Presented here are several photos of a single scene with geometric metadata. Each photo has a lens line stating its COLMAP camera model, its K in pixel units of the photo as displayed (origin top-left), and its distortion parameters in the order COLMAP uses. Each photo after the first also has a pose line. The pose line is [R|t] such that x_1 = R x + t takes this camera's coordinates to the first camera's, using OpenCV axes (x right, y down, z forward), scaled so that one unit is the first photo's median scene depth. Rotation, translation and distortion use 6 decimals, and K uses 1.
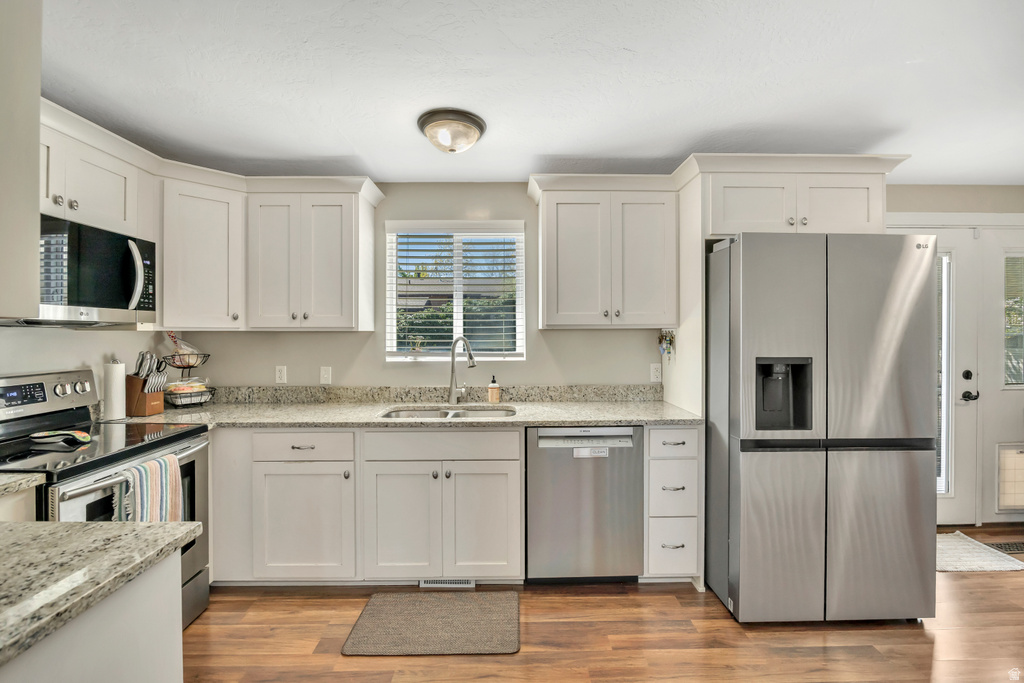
lens RADIAL K [[446.7, 0, 510.6], [0, 446.7, 337.4], [0, 0, 1]] dist [-0.017194, 0.000170]
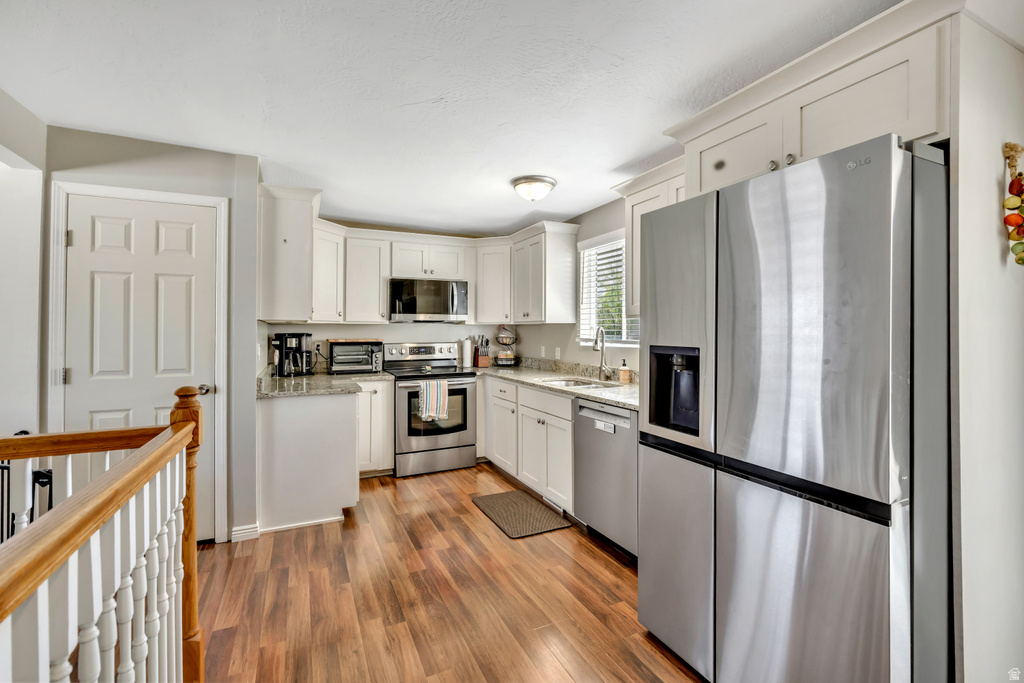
lens RADIAL K [[446.7, 0, 510.6], [0, 446.7, 337.4], [0, 0, 1]] dist [-0.017194, 0.000170]
pose [[0.421012, 0.015893, -0.906916, 0.917037], [-0.004097, 0.999870, 0.015620, 0.010547], [0.907046, -0.002860, 0.421023, 0.250307]]
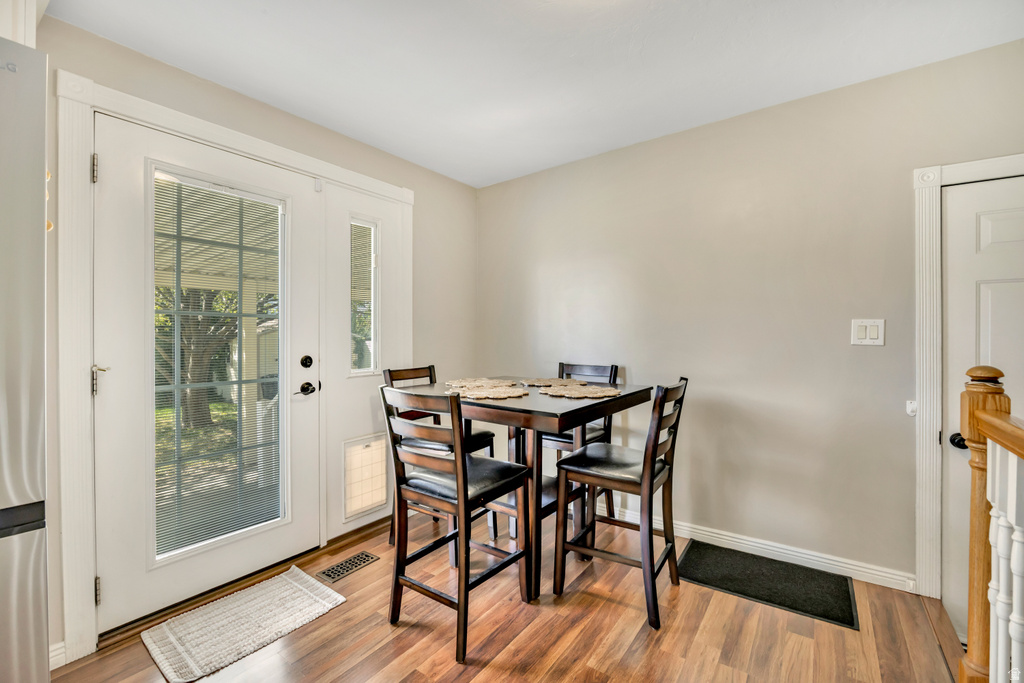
lens RADIAL K [[446.7, 0, 510.6], [0, 446.7, 337.4], [0, 0, 1]] dist [-0.017194, 0.000170]
pose [[0.576685, 0.002144, 0.816964, 0.643405], [-0.004019, 0.999992, 0.000212, 0.042812], [-0.816957, -0.003405, 0.576689, 0.255022]]
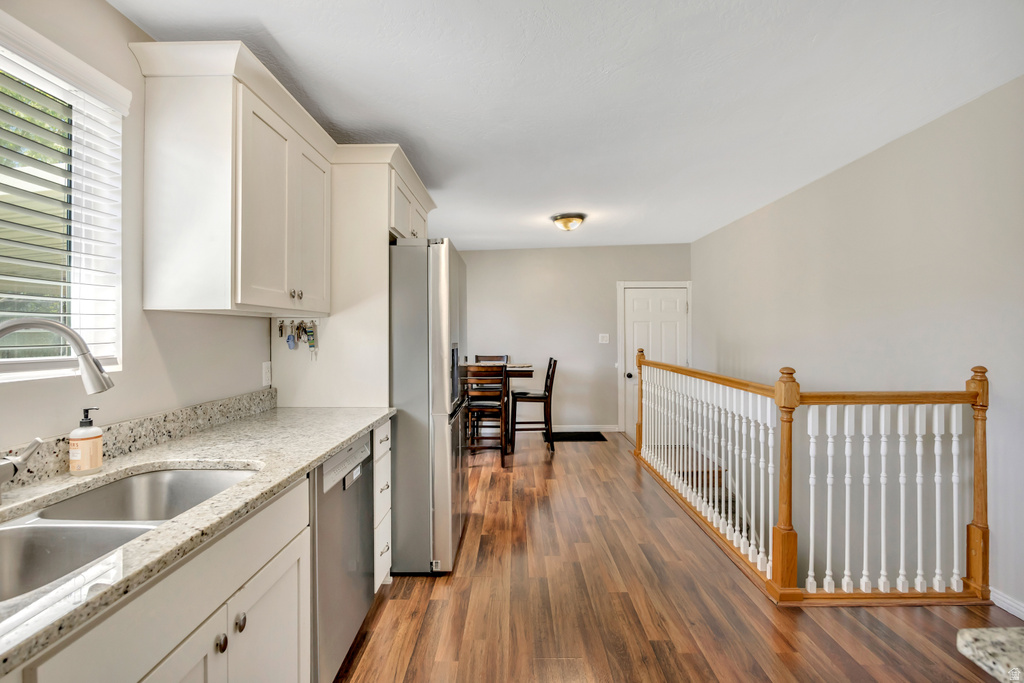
lens RADIAL K [[446.7, 0, 510.6], [0, 446.7, 337.4], [0, 0, 1]] dist [-0.017194, 0.000170]
pose [[0.016509, -0.003168, 0.999859, -0.474836], [0.006253, 0.999976, 0.003065, 0.016511], [-0.999844, 0.006201, 0.016528, 0.594280]]
